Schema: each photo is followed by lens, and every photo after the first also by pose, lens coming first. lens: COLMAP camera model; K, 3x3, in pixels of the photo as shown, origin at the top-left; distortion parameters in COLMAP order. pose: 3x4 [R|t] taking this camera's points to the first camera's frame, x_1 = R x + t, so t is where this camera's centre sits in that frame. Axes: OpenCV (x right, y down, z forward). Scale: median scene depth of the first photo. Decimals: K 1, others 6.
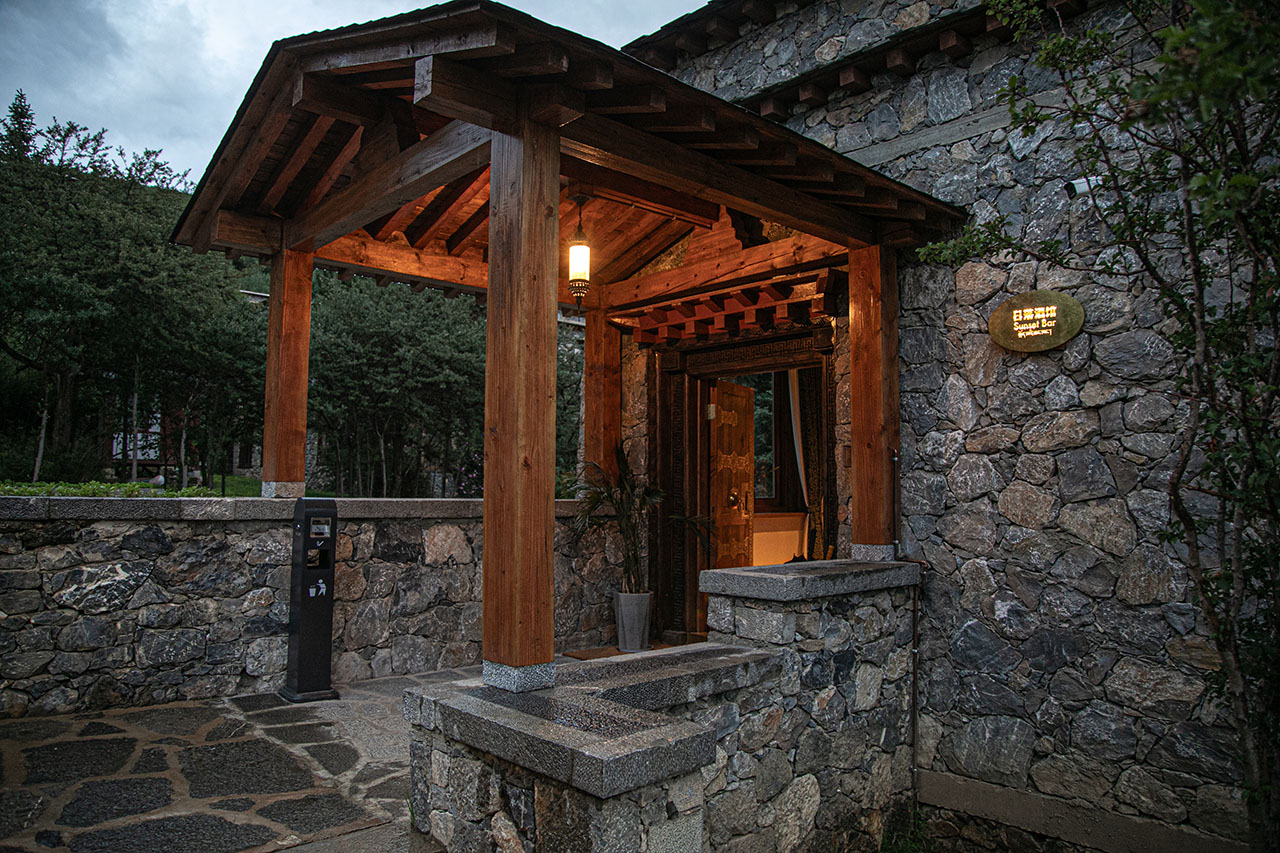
lens RADIAL K [[884.6, 0, 640.0], [0, 884.6, 426.5], [0, 0, 1]] dist [-0.085505, 0.006794]
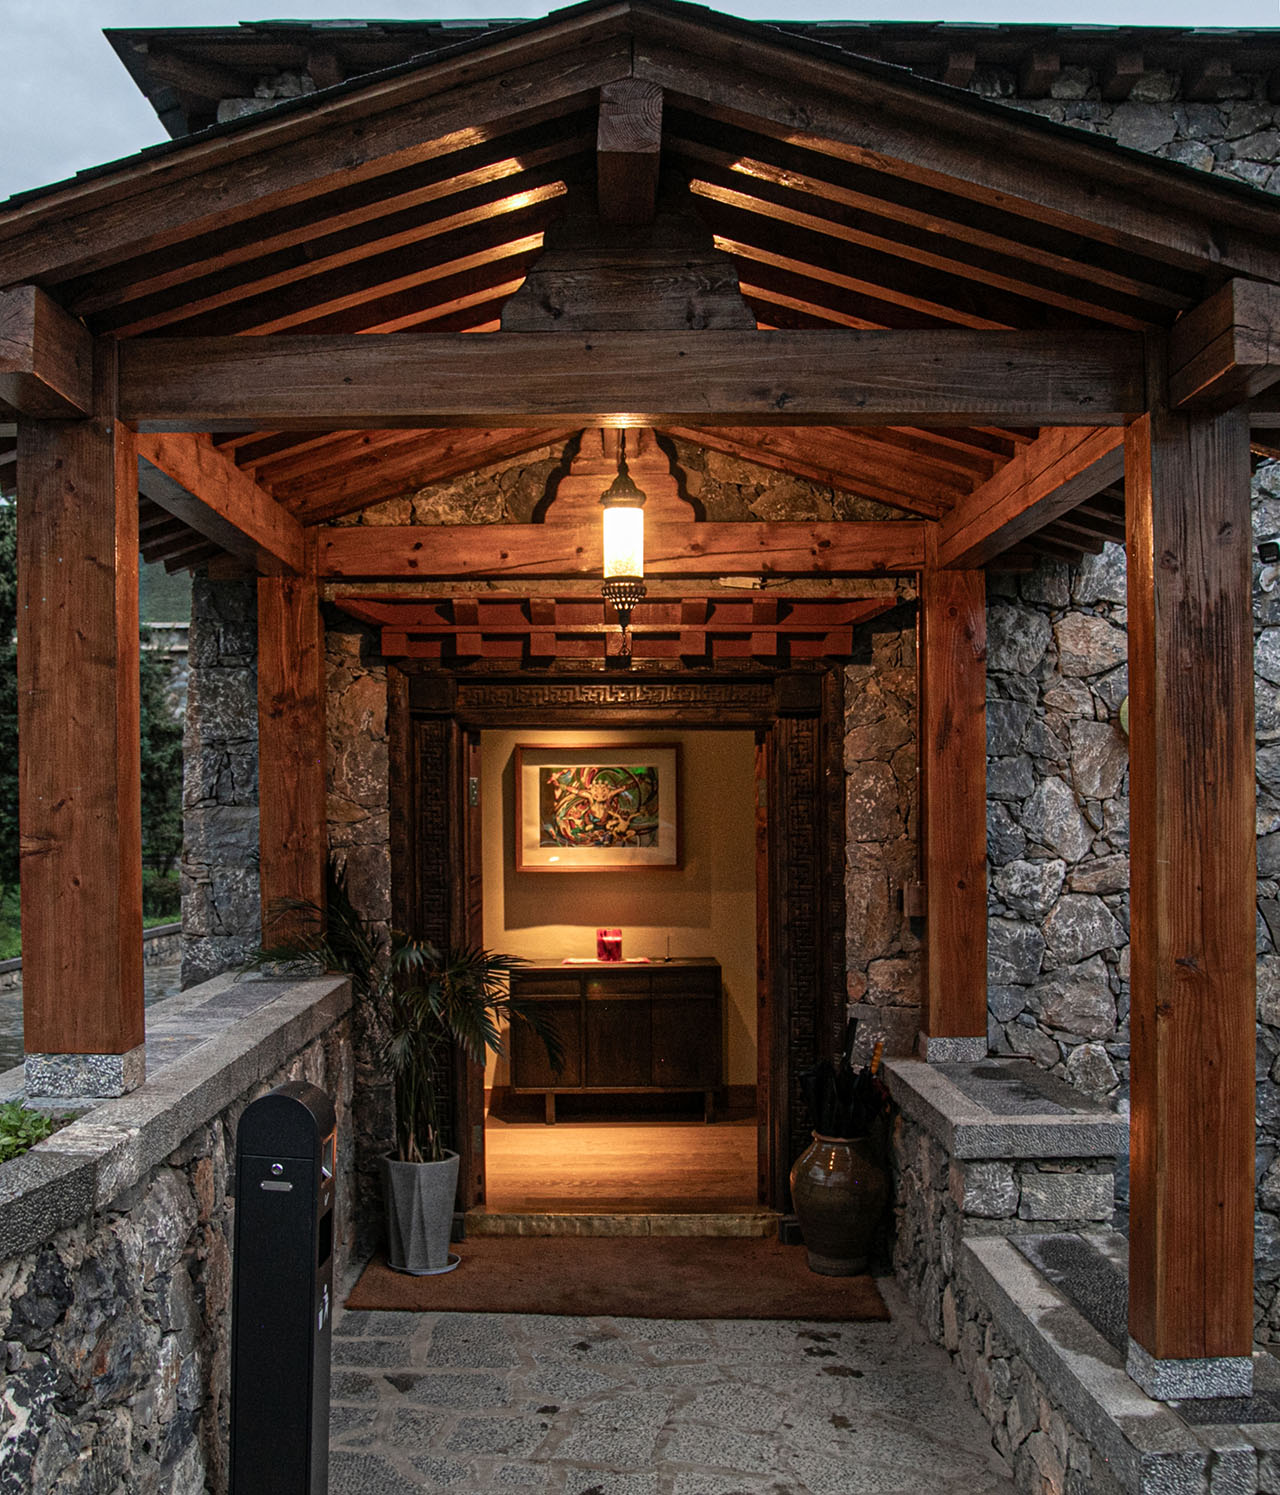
lens RADIAL K [[1645.4, 0, 592.8], [0, 1645.4, 832.1], [0, 0, 1]] dist [-0.103476, -0.005866]
pose [[0.681880, -0.024724, 0.731046, -0.856173], [-0.043487, 0.996291, 0.074257, -0.100667], [-0.730170, -0.082425, 0.678276, 0.418840]]
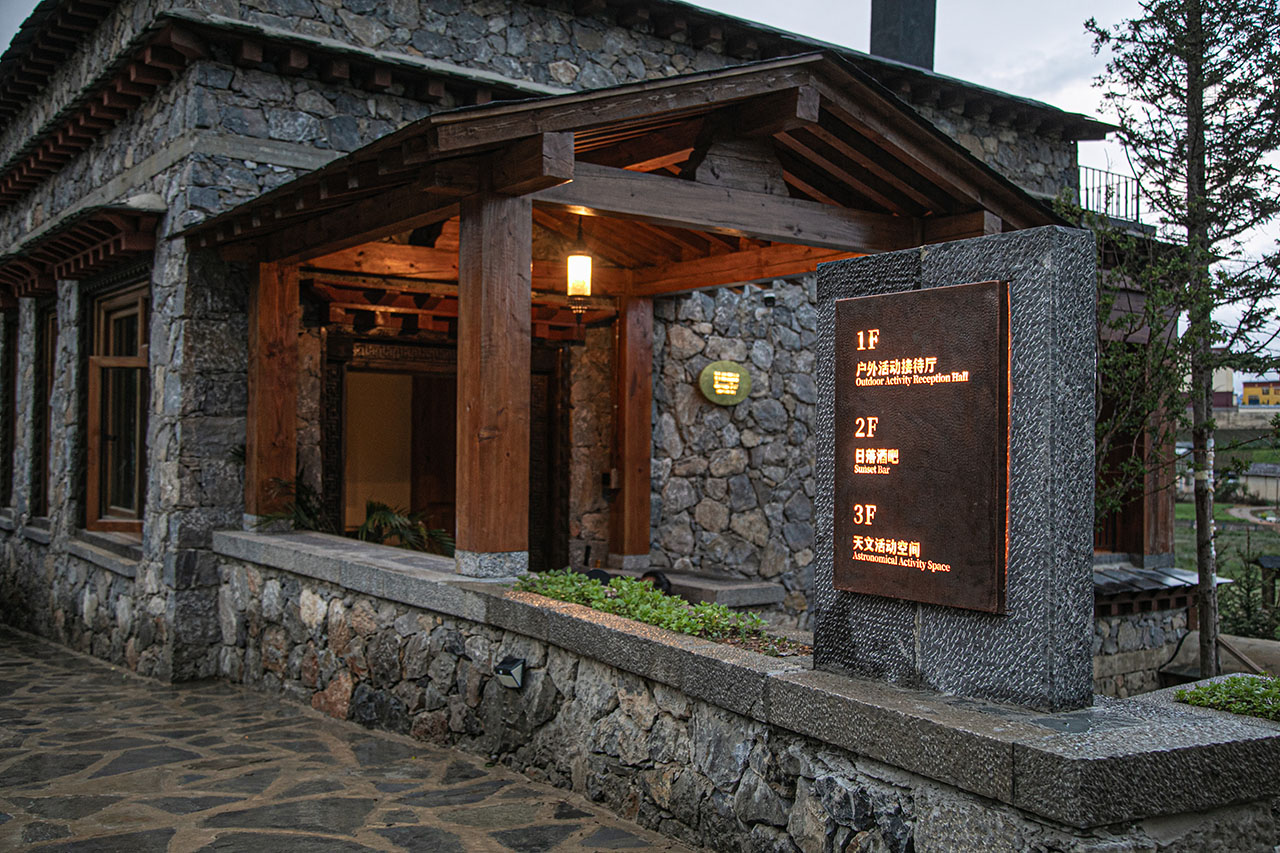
lens RADIAL K [[1242.9, 0, 640.0], [0, 1242.9, 426.5], [0, 0, 1]] dist [-0.010895, -0.002557]
pose [[0.100806, 0.004431, 0.994896, -1.488466], [-0.086697, 0.996225, 0.004348, -0.047209], [-0.991121, -0.086693, 0.100809, 0.902997]]
